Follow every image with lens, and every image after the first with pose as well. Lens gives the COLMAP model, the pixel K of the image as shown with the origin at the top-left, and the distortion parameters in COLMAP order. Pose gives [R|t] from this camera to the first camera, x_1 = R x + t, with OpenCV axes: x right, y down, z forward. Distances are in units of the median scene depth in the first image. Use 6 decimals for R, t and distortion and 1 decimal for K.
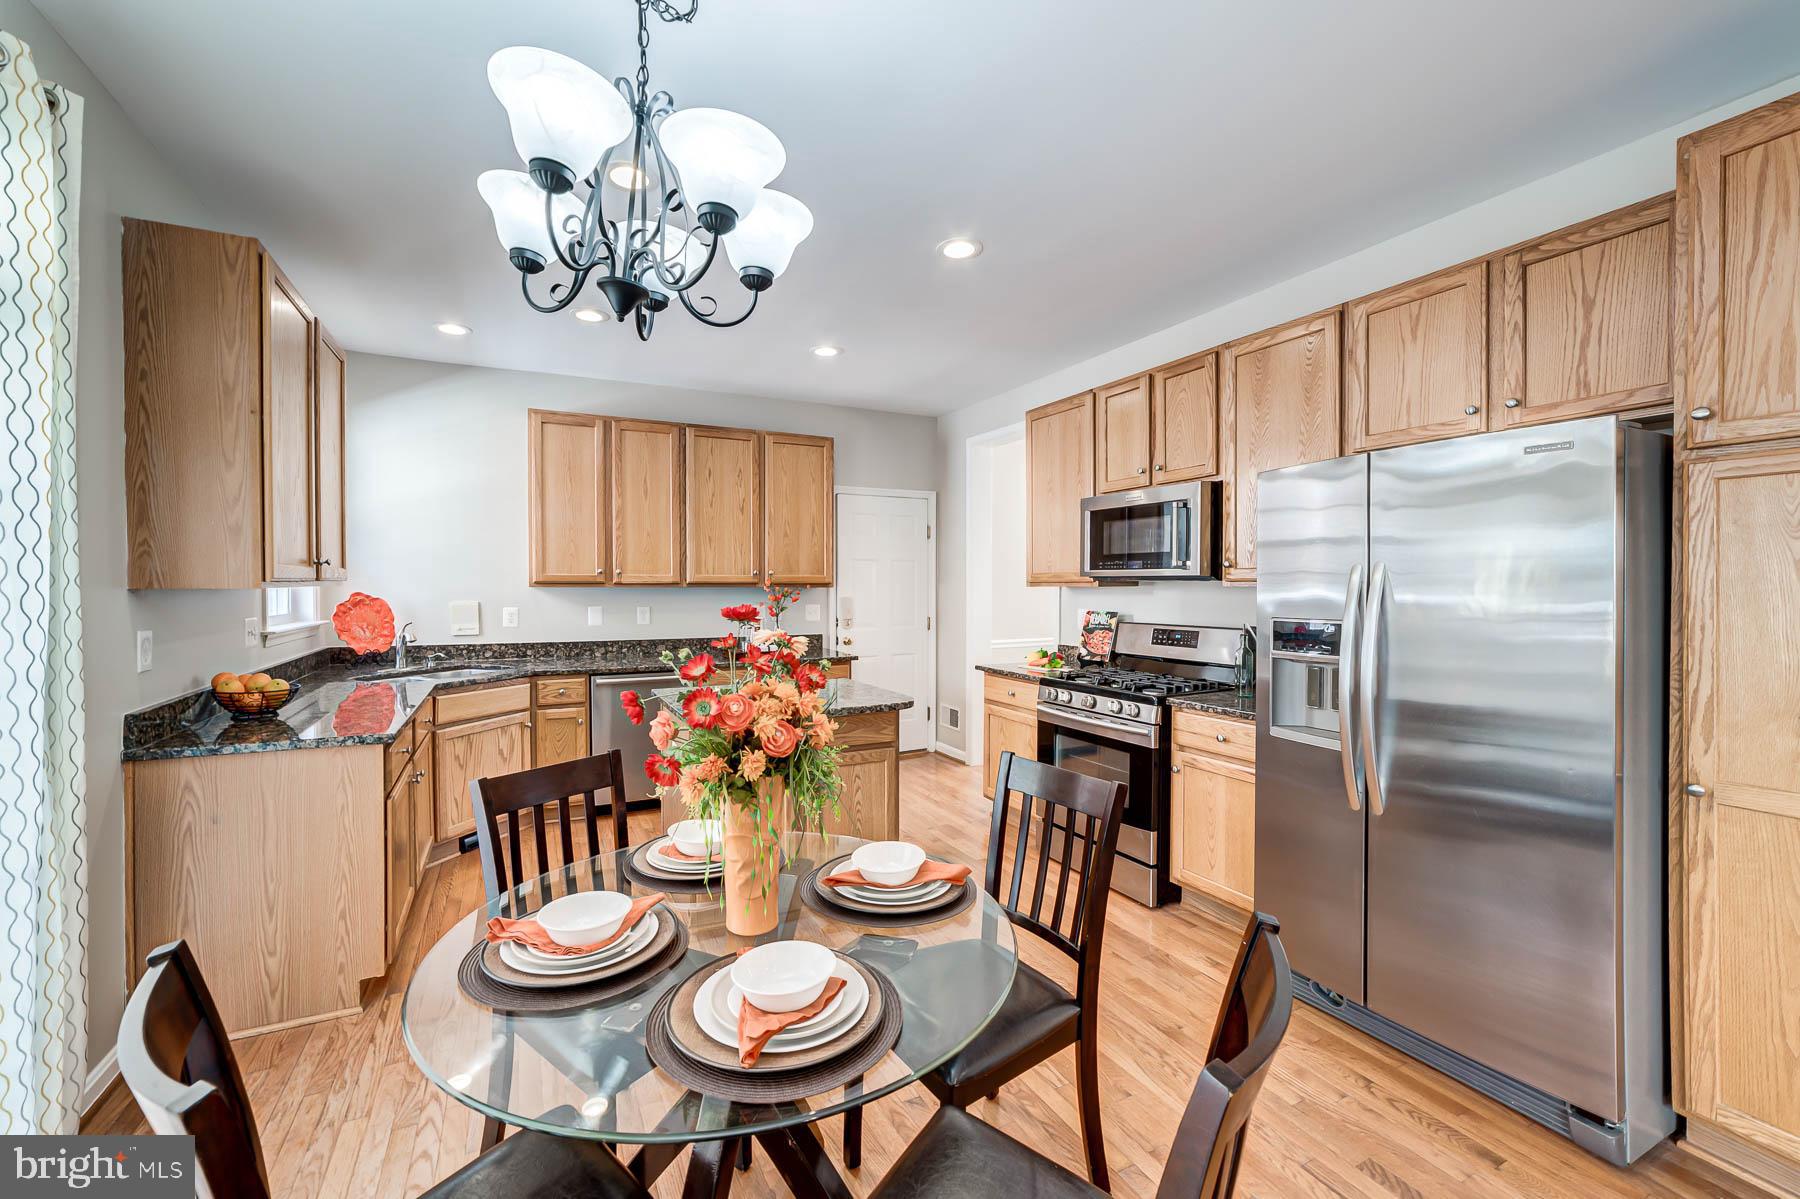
lens RADIAL K [[740.9, 0, 880.6], [0, 740.9, 593.5], [0, 0, 1]] dist [-0.001871, -0.000405]
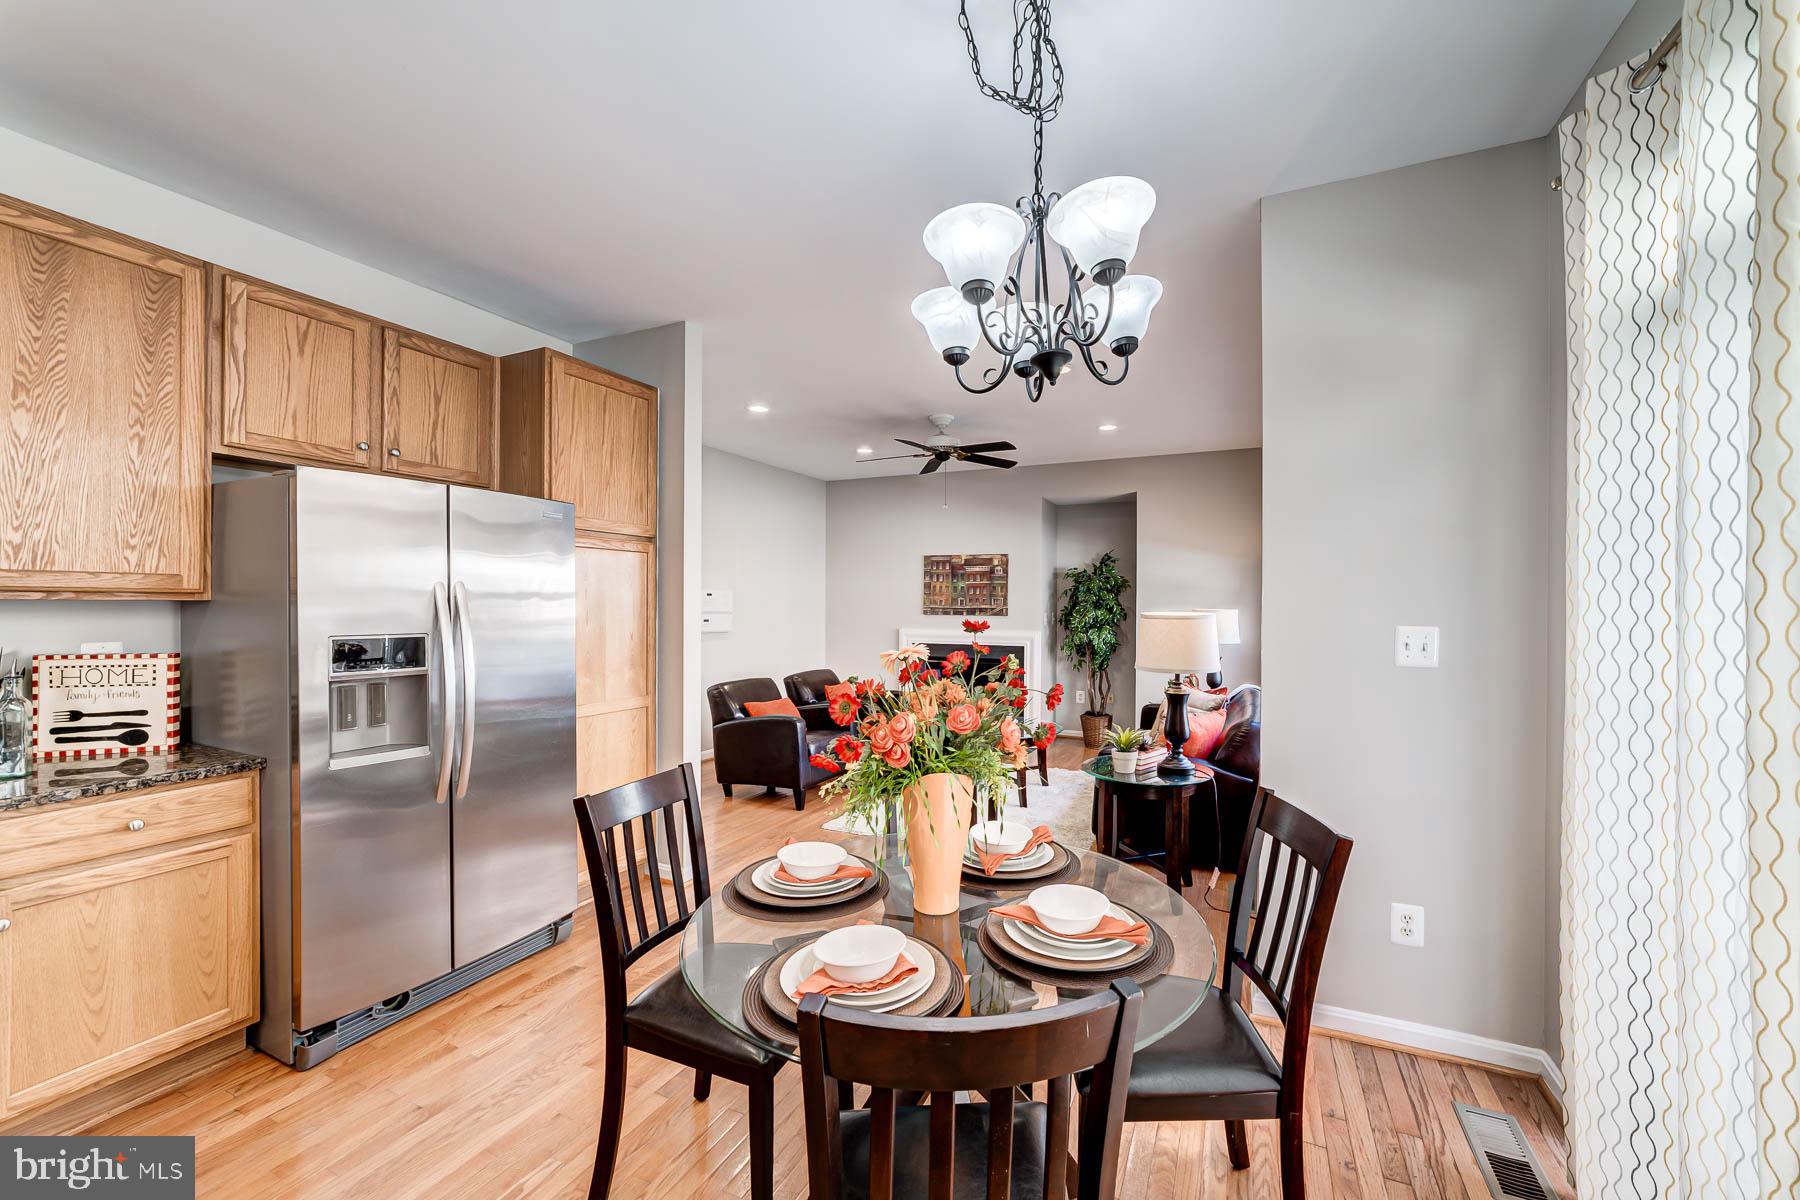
lens RADIAL K [[699.2, 0, 906.8], [0, 699.2, 607.9], [0, 0, 1]] dist [-0.006924, 0.002053]
pose [[-0.619583, -0.005384, 0.784913, -0.307674], [0.007326, 0.999893, 0.012642, -0.003266], [-0.784897, 0.013583, -0.619477, 0.553774]]
